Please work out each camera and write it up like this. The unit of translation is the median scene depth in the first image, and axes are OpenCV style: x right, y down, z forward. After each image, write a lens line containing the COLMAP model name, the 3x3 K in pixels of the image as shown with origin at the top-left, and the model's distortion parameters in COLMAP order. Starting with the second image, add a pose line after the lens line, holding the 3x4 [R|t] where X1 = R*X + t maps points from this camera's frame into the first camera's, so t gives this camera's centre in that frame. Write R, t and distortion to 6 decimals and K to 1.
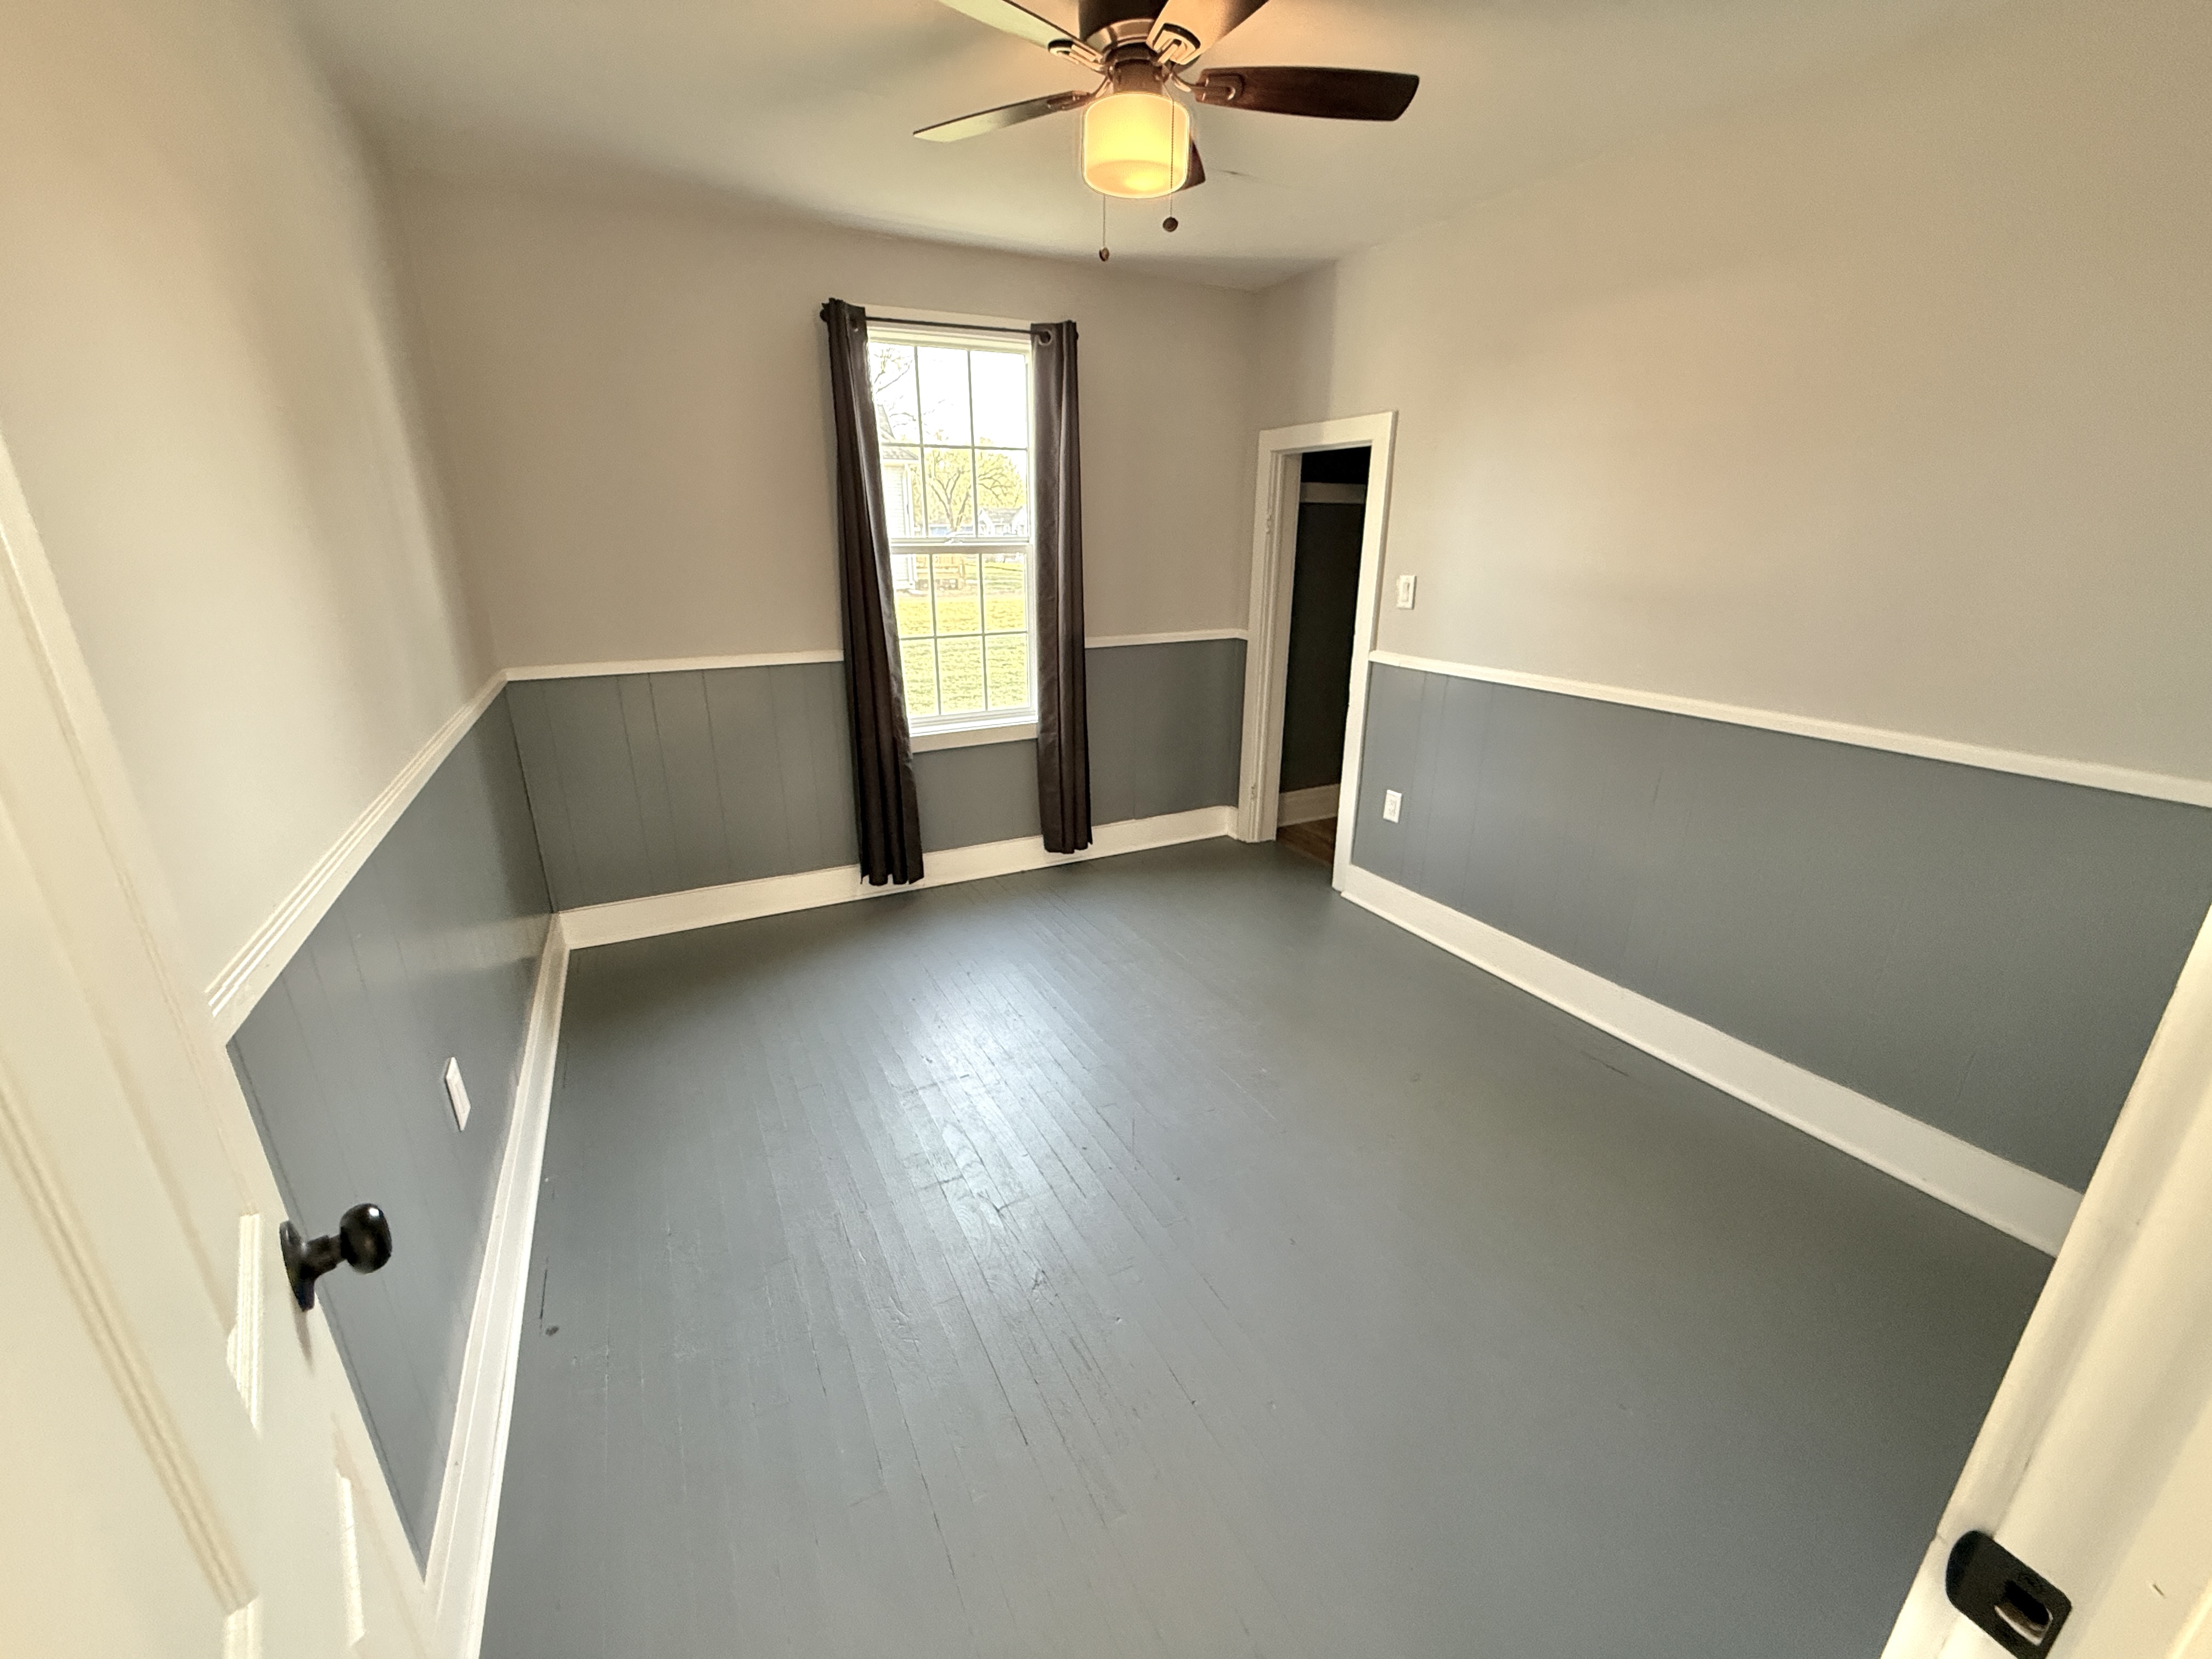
lens RADIAL K [[887.5, 0, 1099.5], [0, 887.5, 827.0], [0, 0, 1]] dist [0.001090, 0.000407]
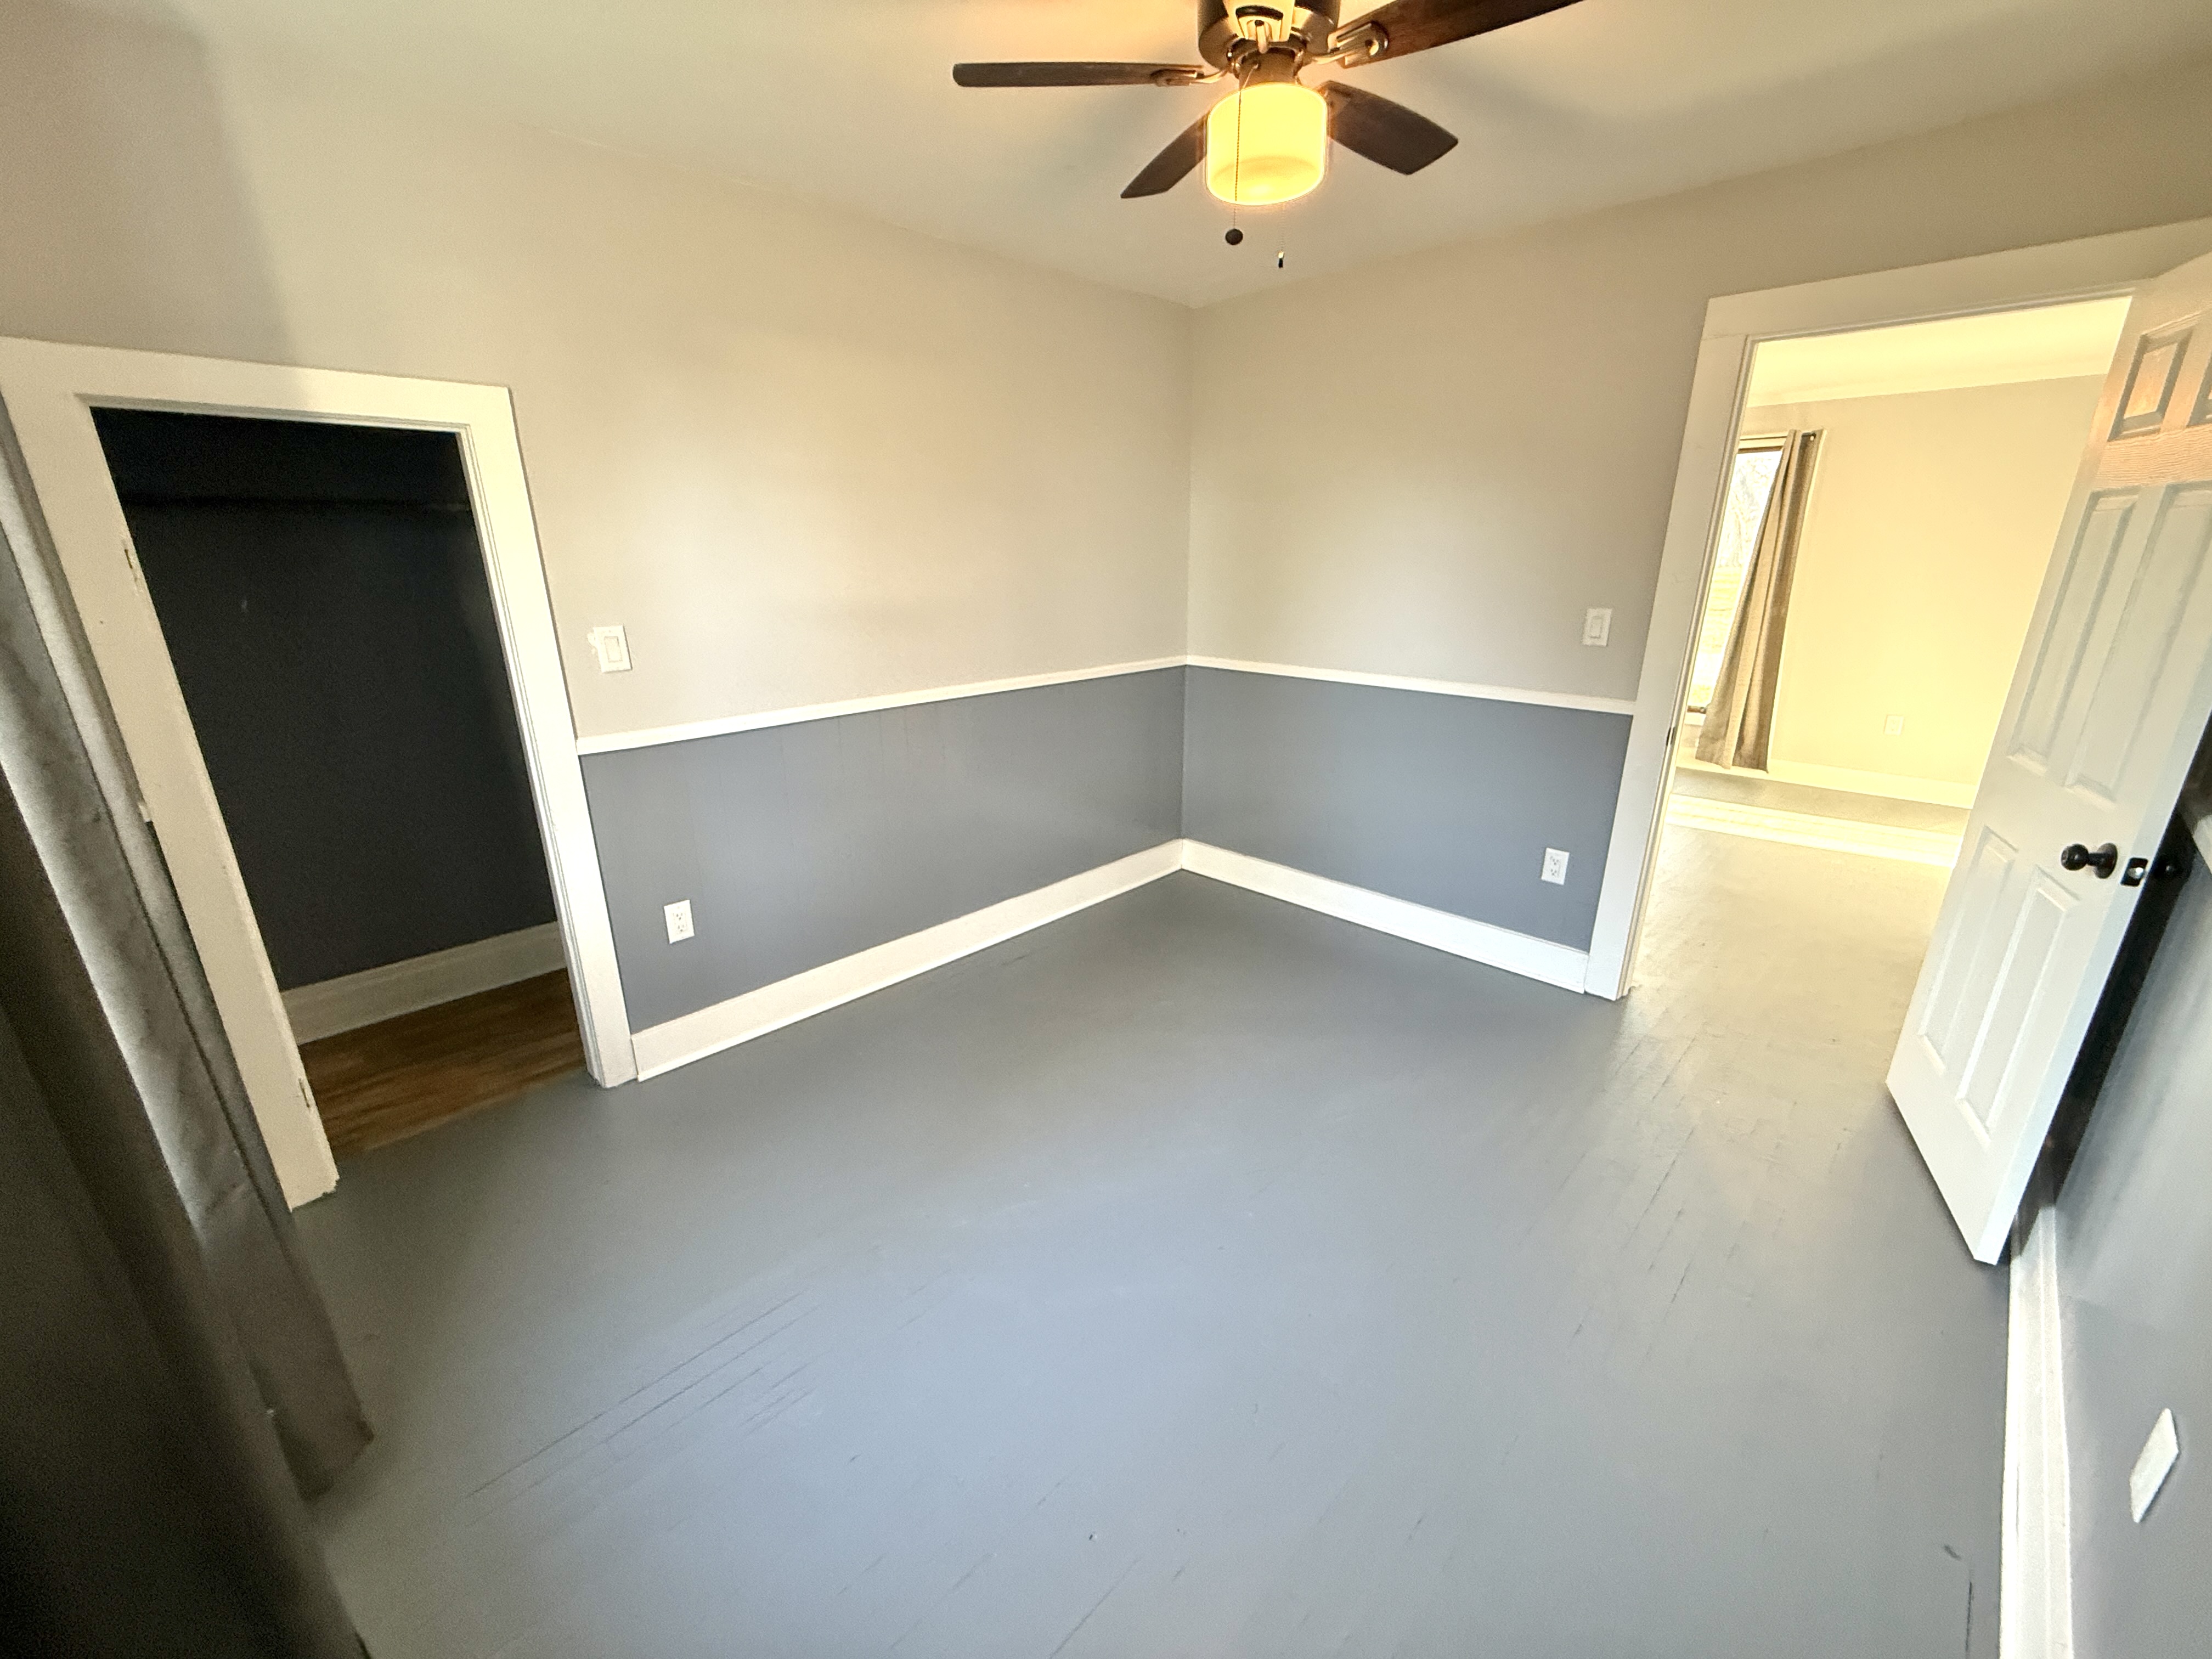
lens RADIAL K [[887.5, 0, 1099.5], [0, 887.5, 827.0], [0, 0, 1]] dist [0.001090, 0.000407]
pose [[-0.315643, -0.288788, 0.903865, -0.463859], [0.302616, 0.872184, 0.384343, -0.288192], [-0.899329, 0.394839, -0.187907, 0.814282]]
